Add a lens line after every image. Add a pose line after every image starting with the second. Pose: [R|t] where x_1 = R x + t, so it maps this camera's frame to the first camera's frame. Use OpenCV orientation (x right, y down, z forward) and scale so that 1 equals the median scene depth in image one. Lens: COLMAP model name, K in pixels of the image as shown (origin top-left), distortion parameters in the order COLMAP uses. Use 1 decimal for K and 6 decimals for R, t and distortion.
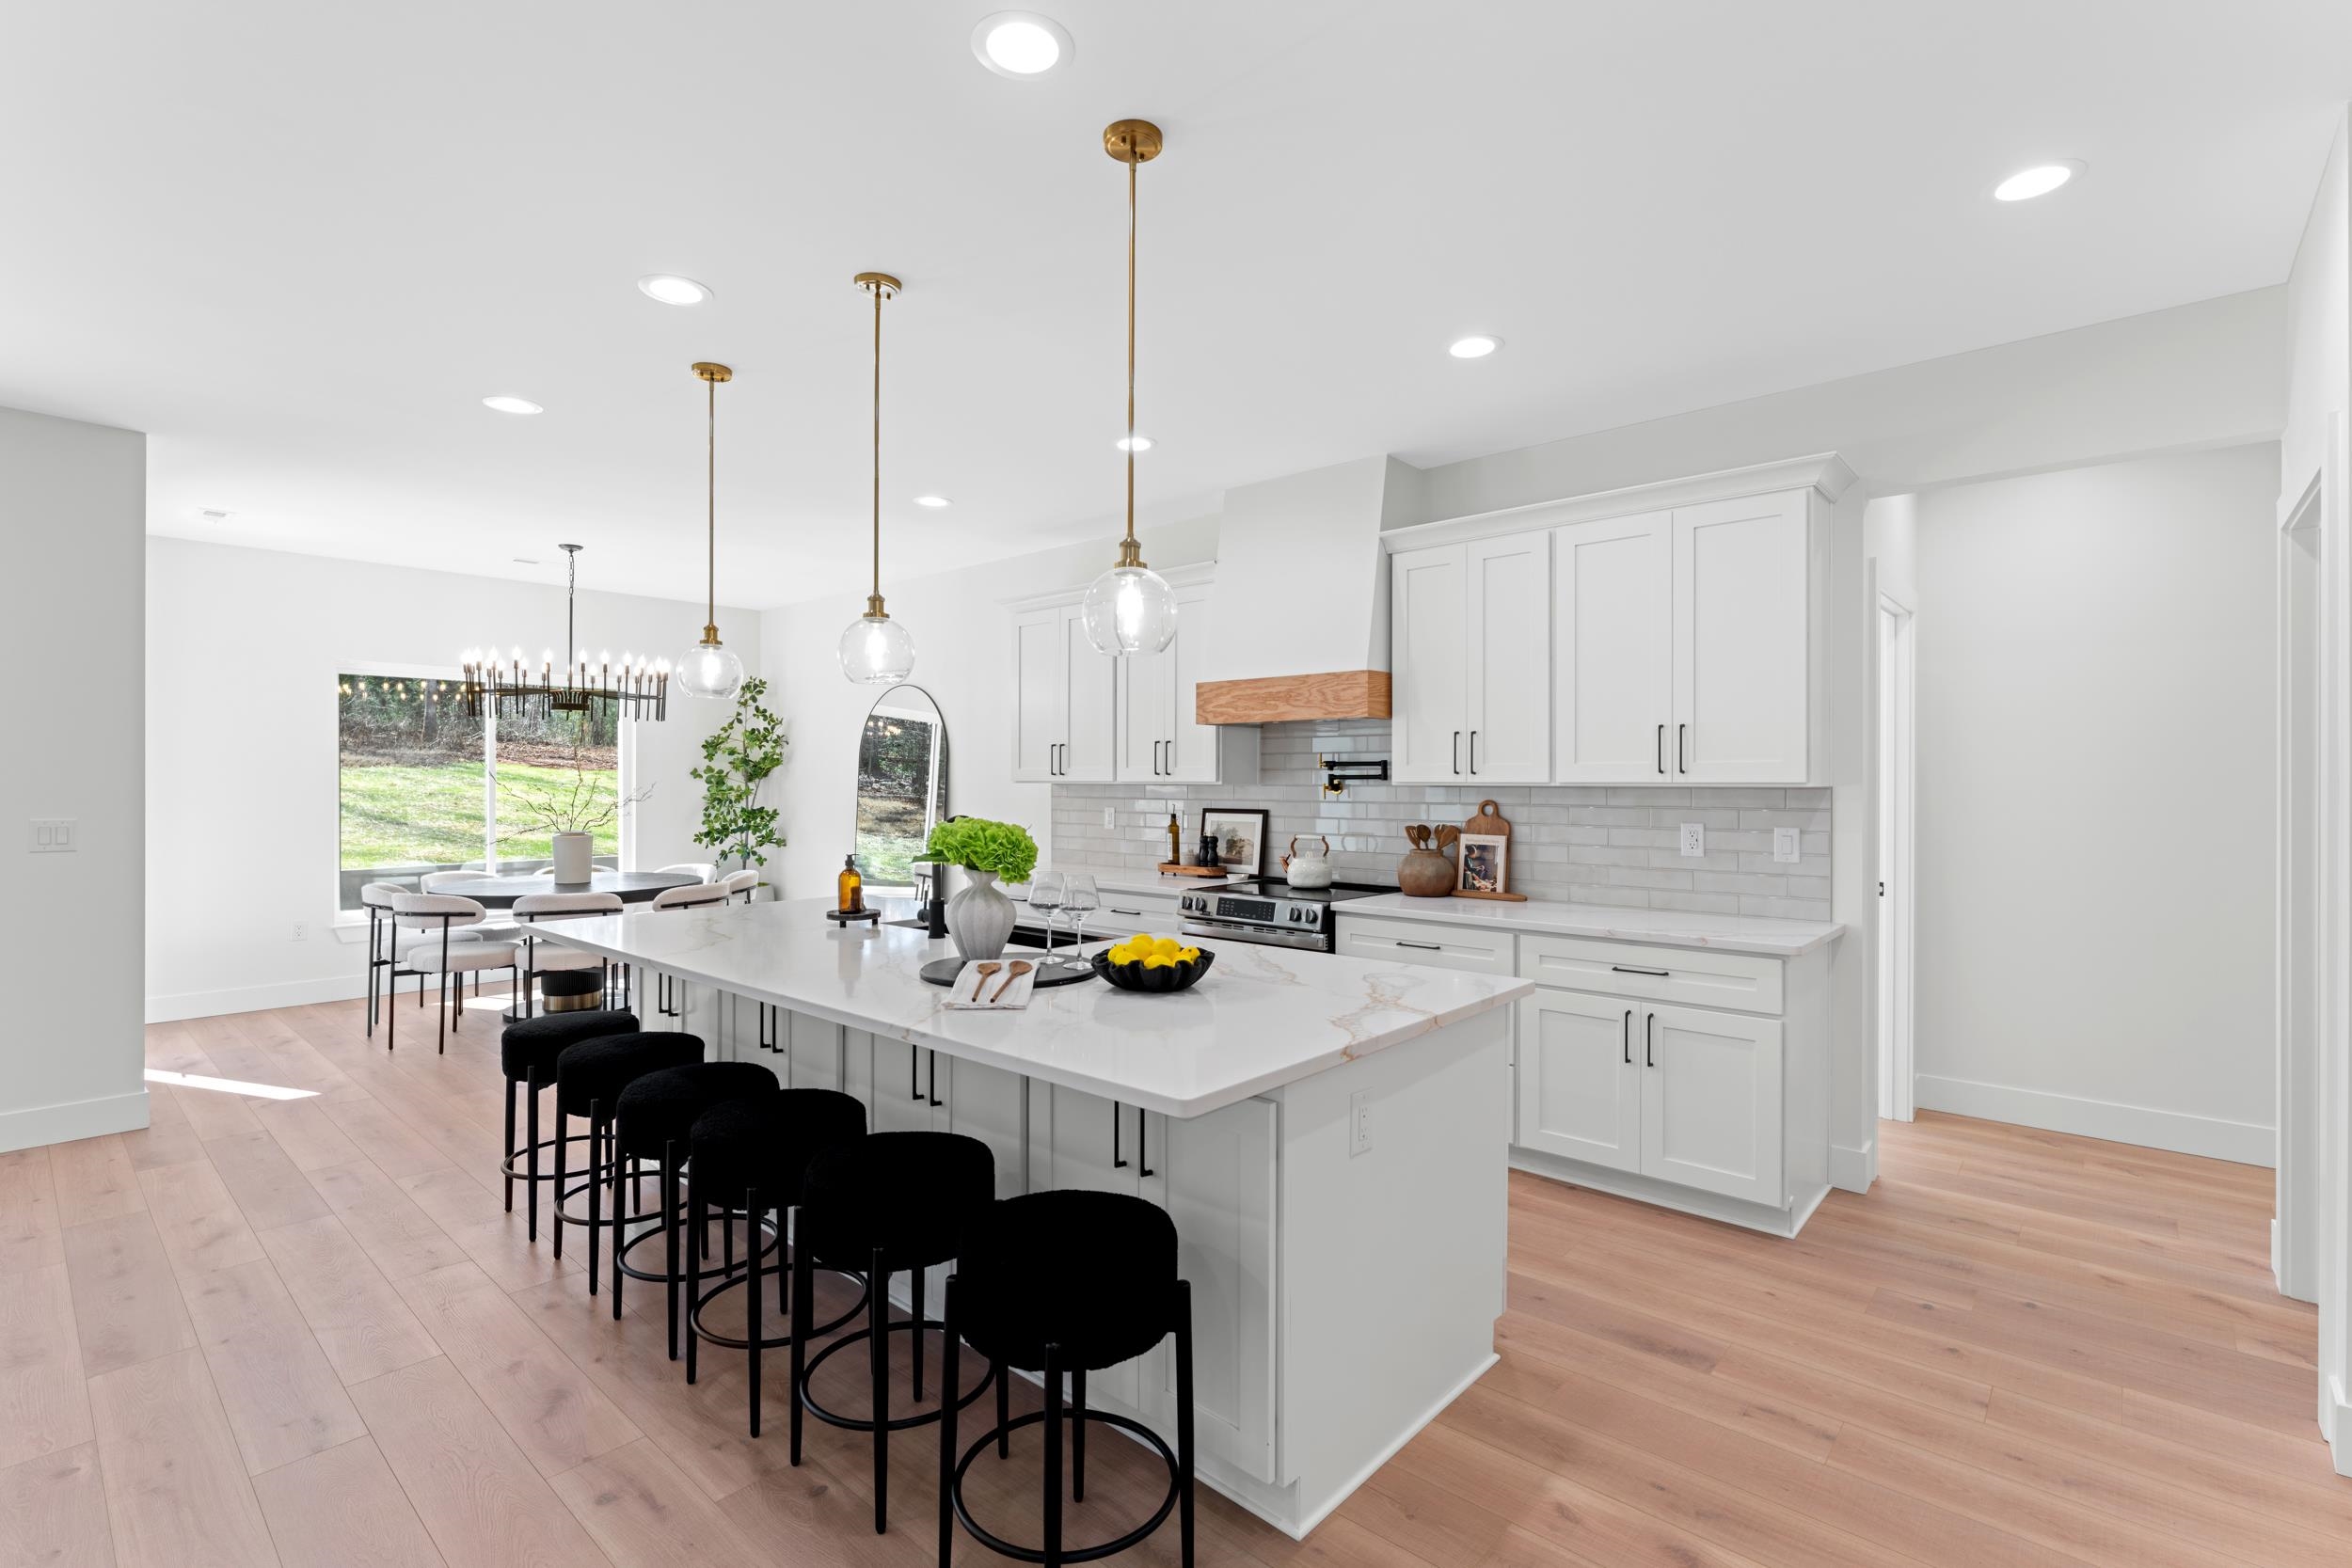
lens RADIAL K [[1064.0, 0, 1174.1], [0, 1064.0, 783.2], [0, 0, 1]] dist [0.001143, -0.000956]
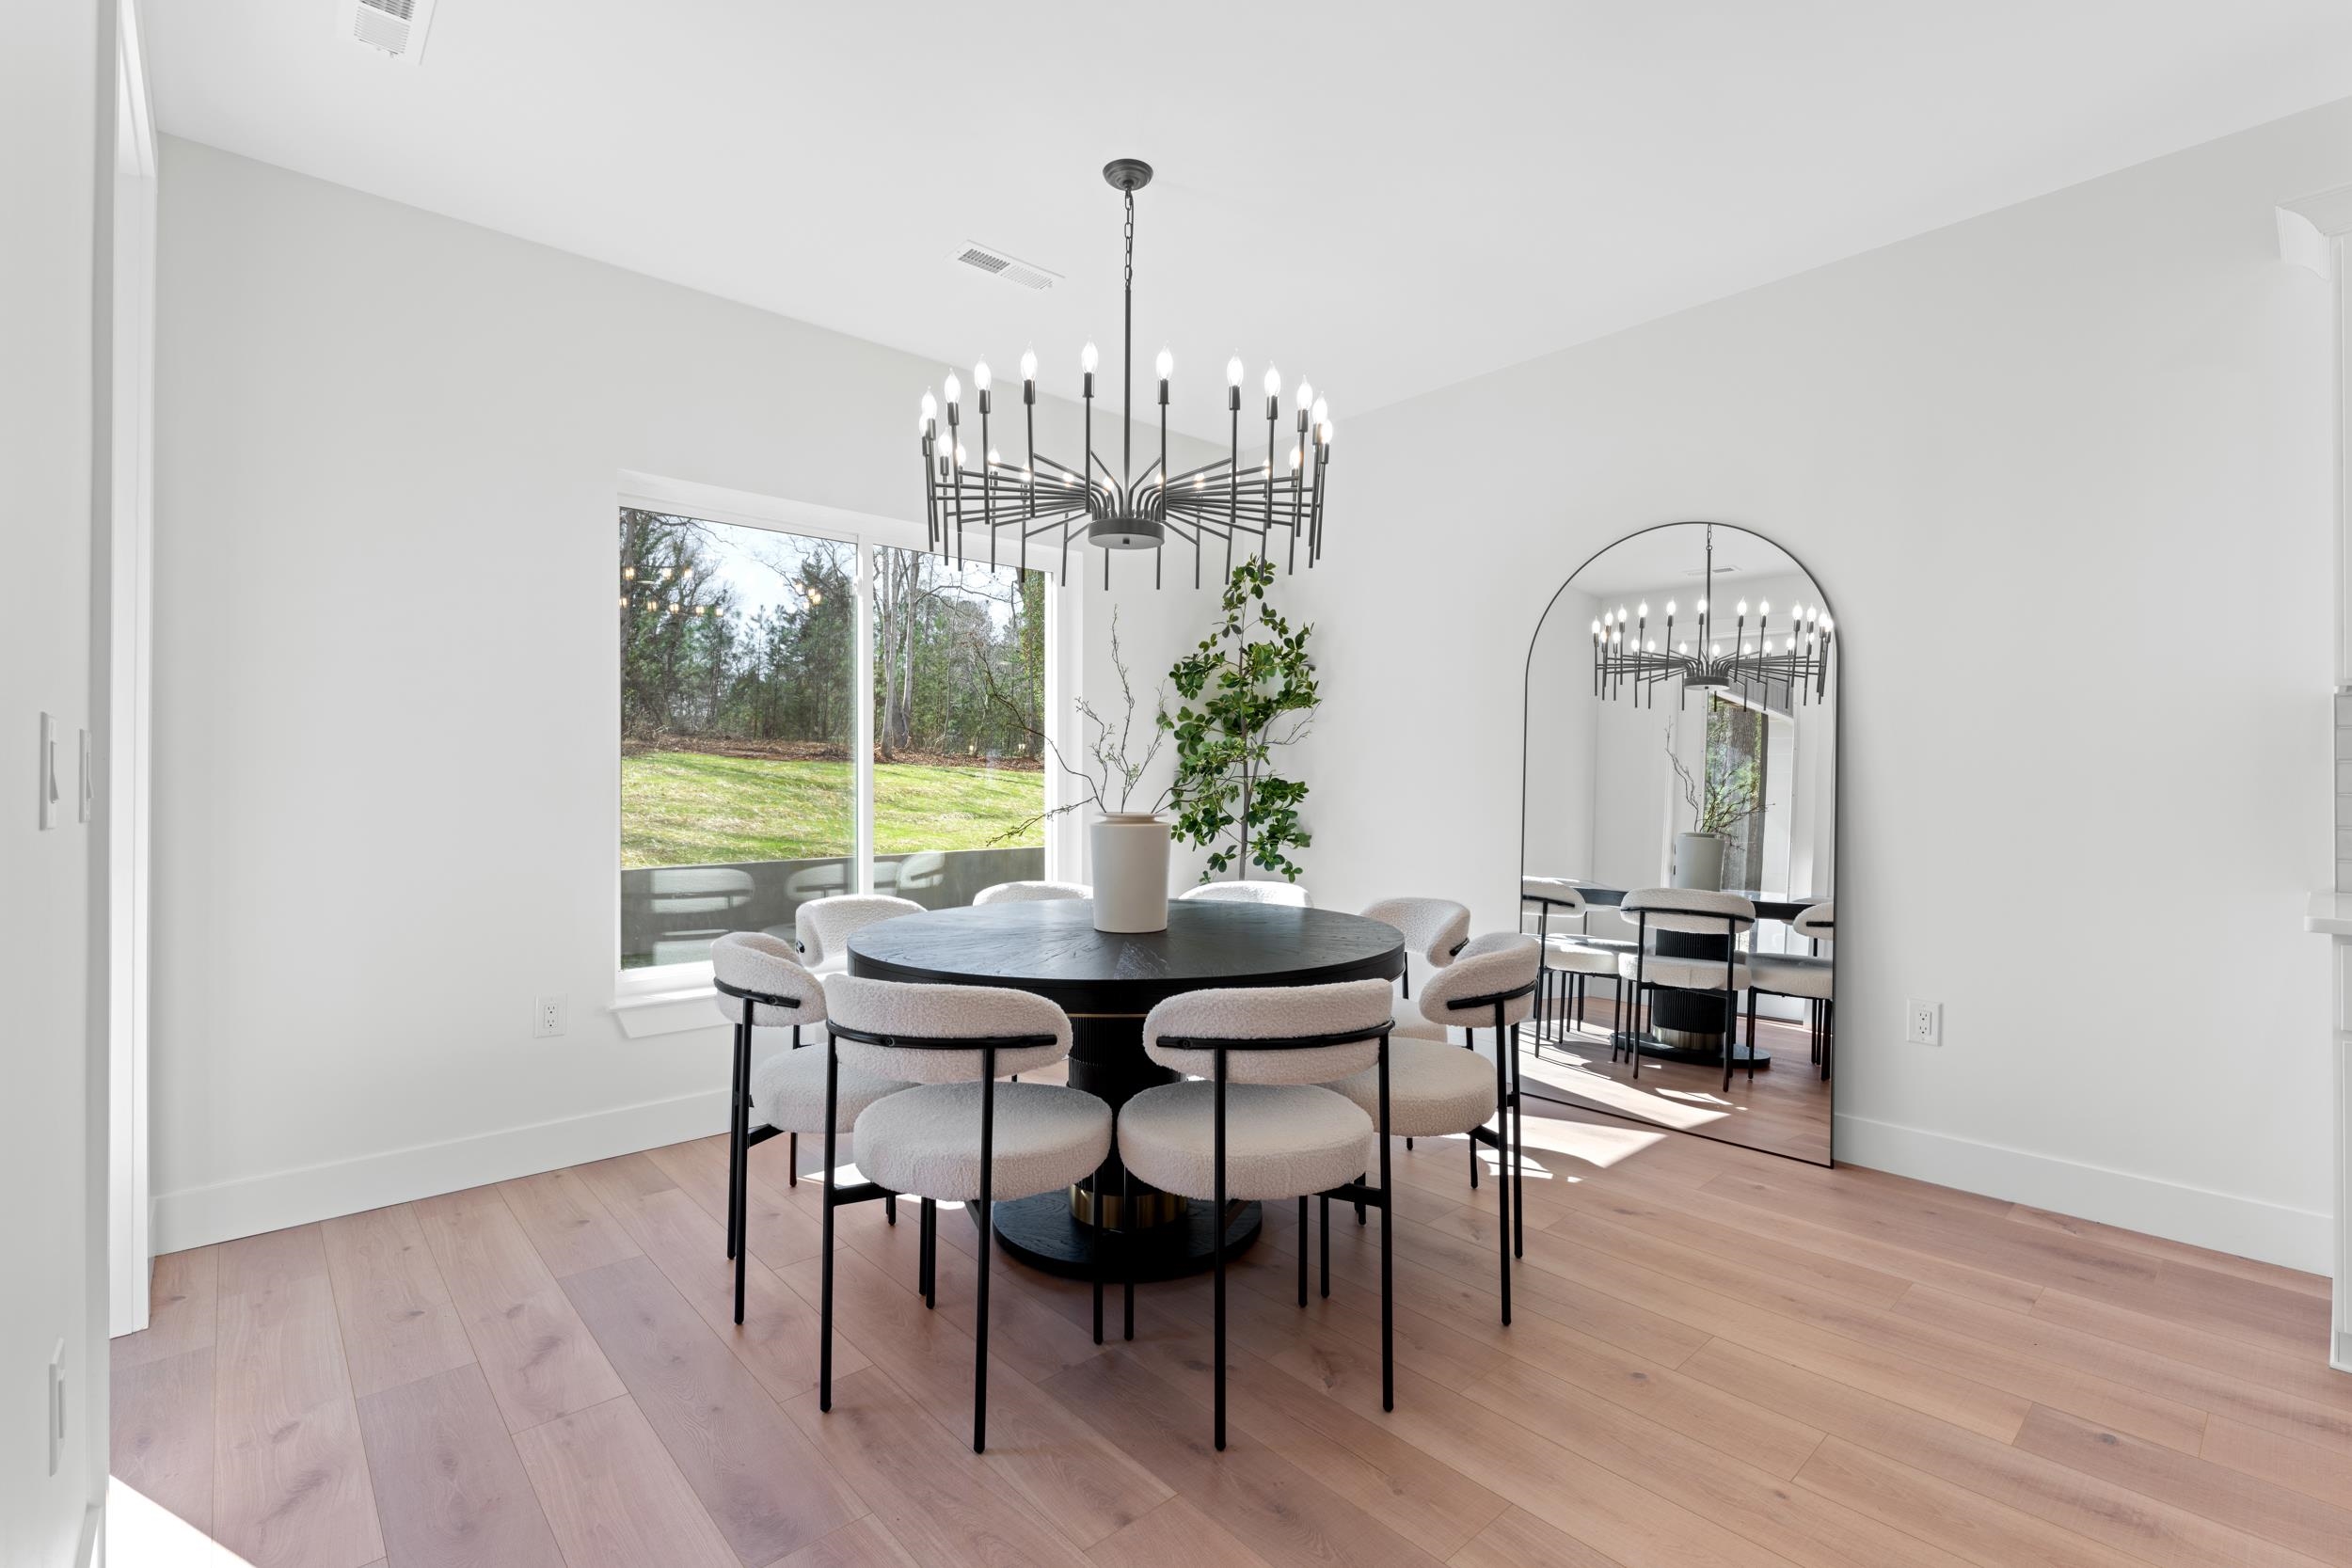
lens RADIAL K [[1064.0, 0, 1180.7], [0, 1064.0, 771.7], [0, 0, 1]] dist [0.001143, -0.000956]
pose [[0.994211, -0.003849, -0.107376, -0.510589], [0.002747, 0.999942, -0.010412, 0.033125], [0.107410, 0.010057, 0.994164, 0.576553]]
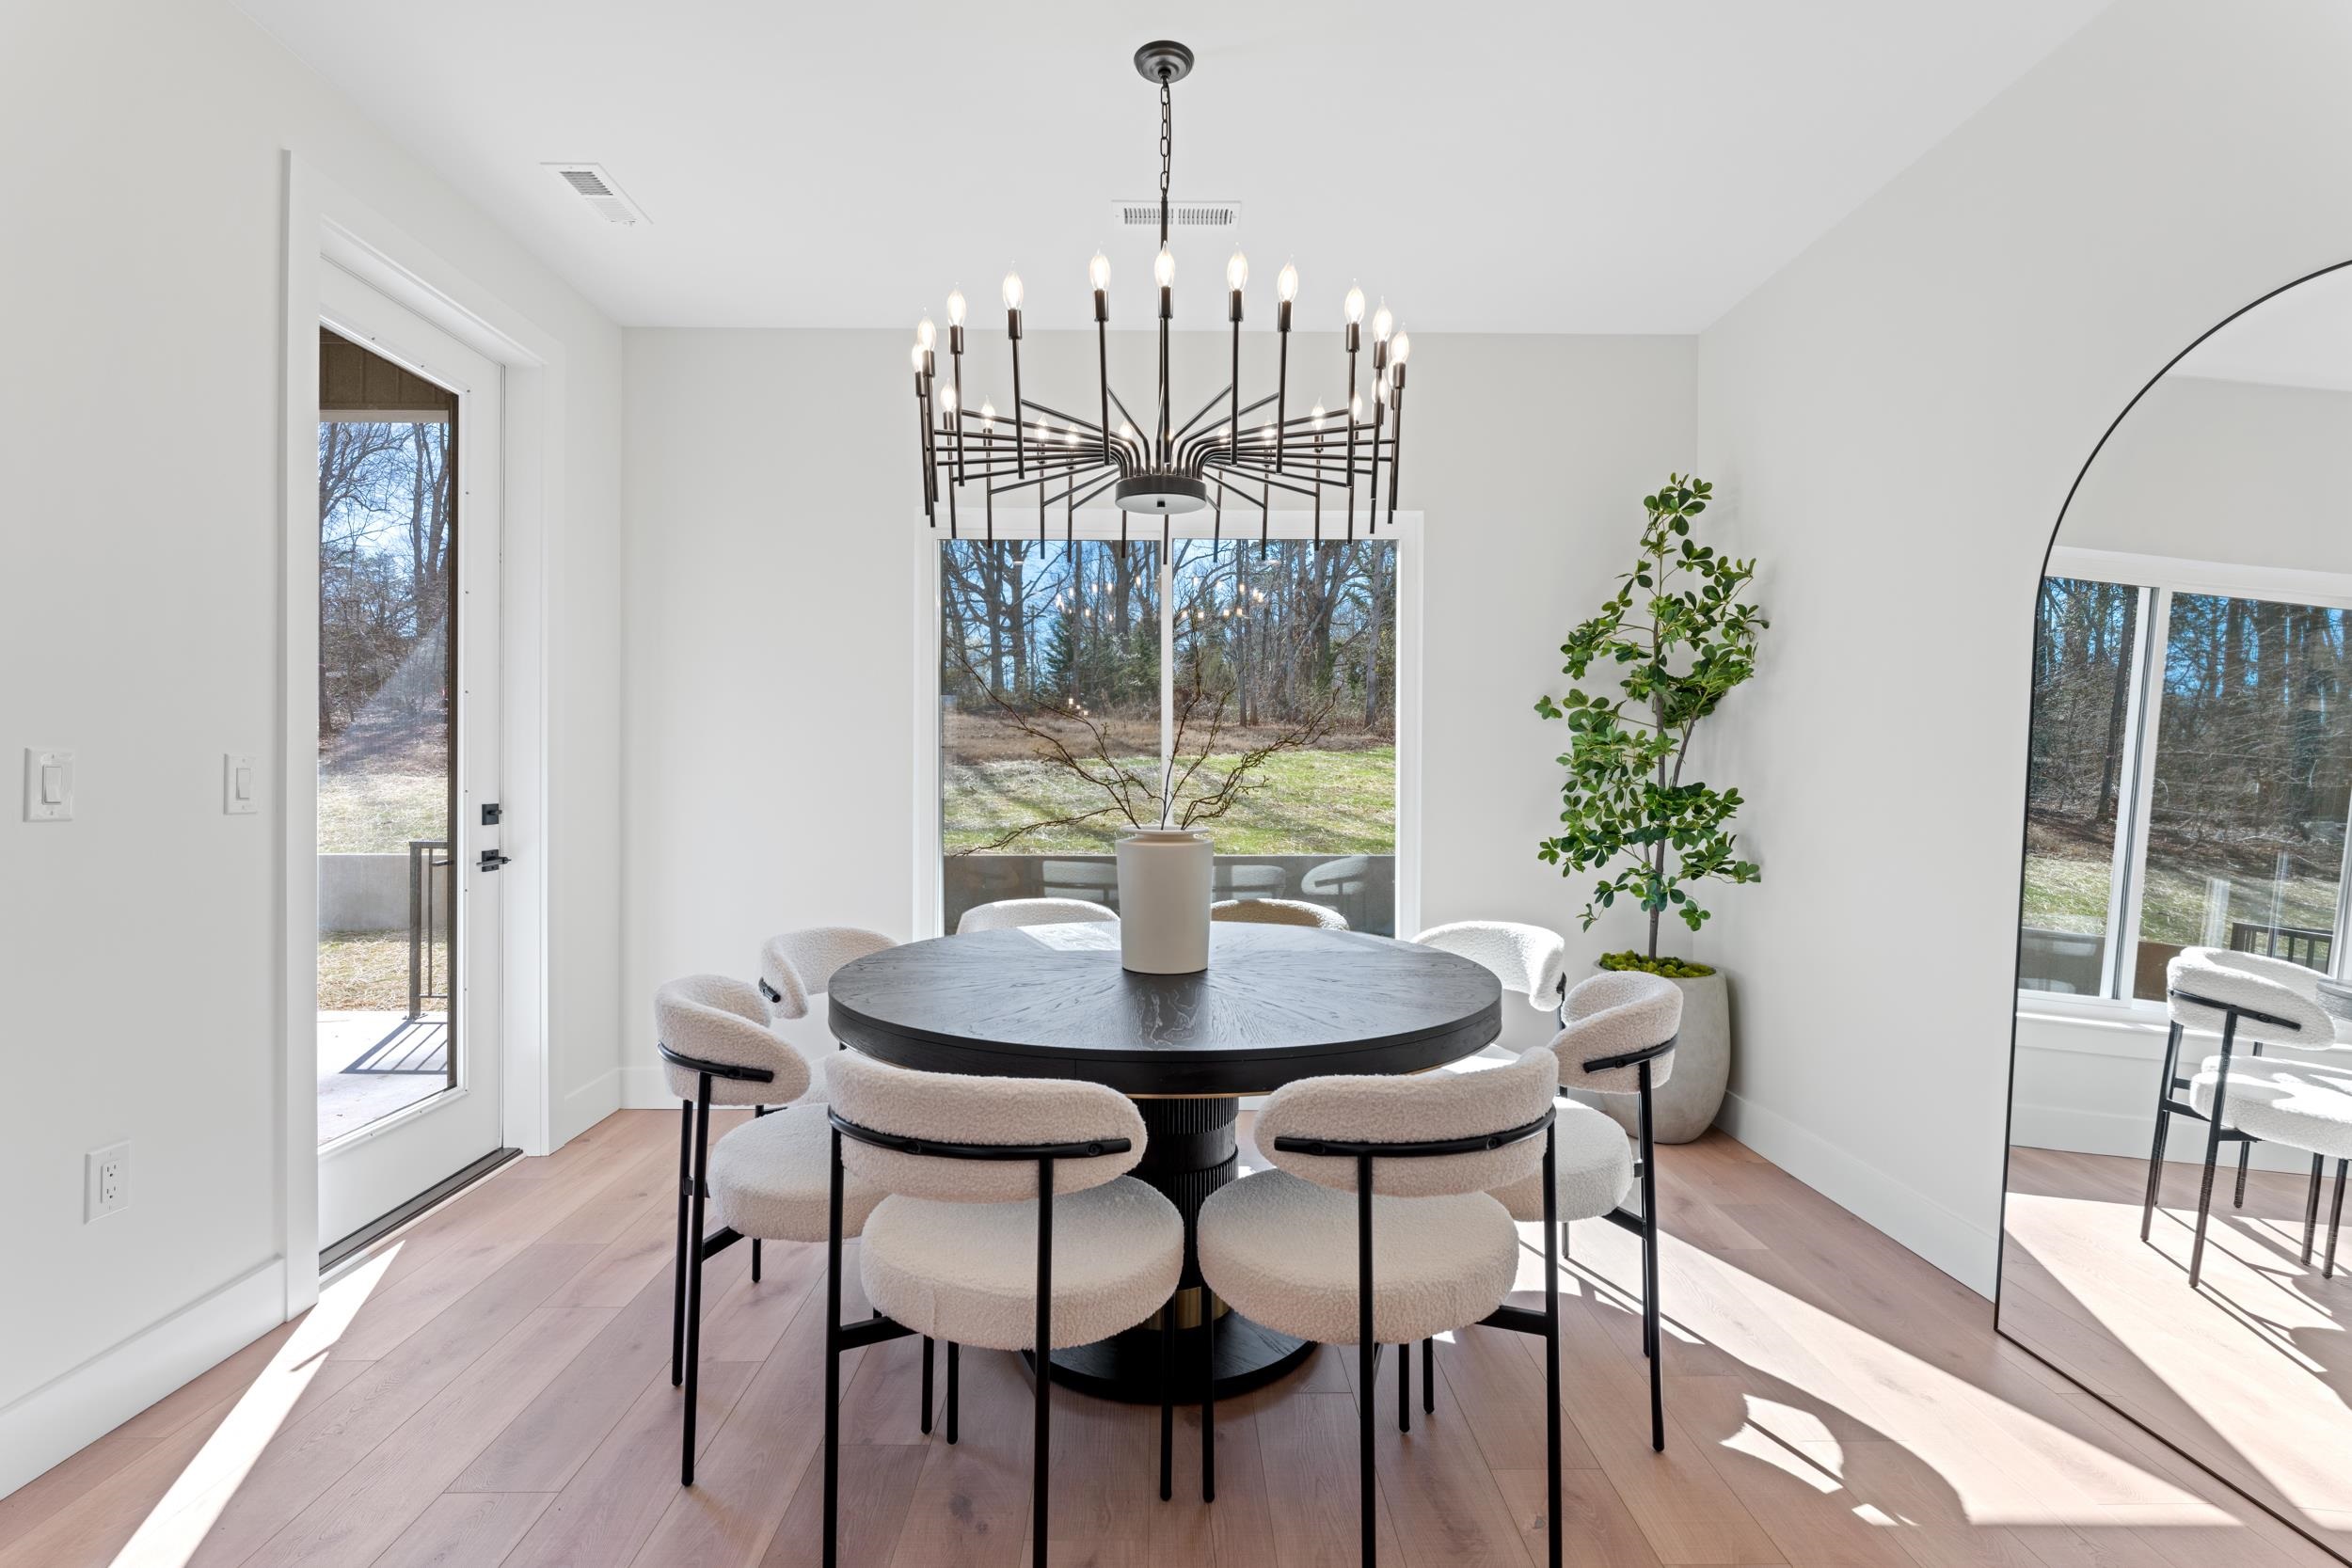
lens RADIAL K [[1064.0, 0, 1169.7], [0, 1064.0, 773.5], [0, 0, 1]] dist [0.001143, -0.000956]
pose [[0.673316, 0.003085, -0.739348, -0.299235], [-0.005743, 0.999983, -0.001058, 0.027346], [0.739332, 0.004959, 0.673322, 0.775395]]
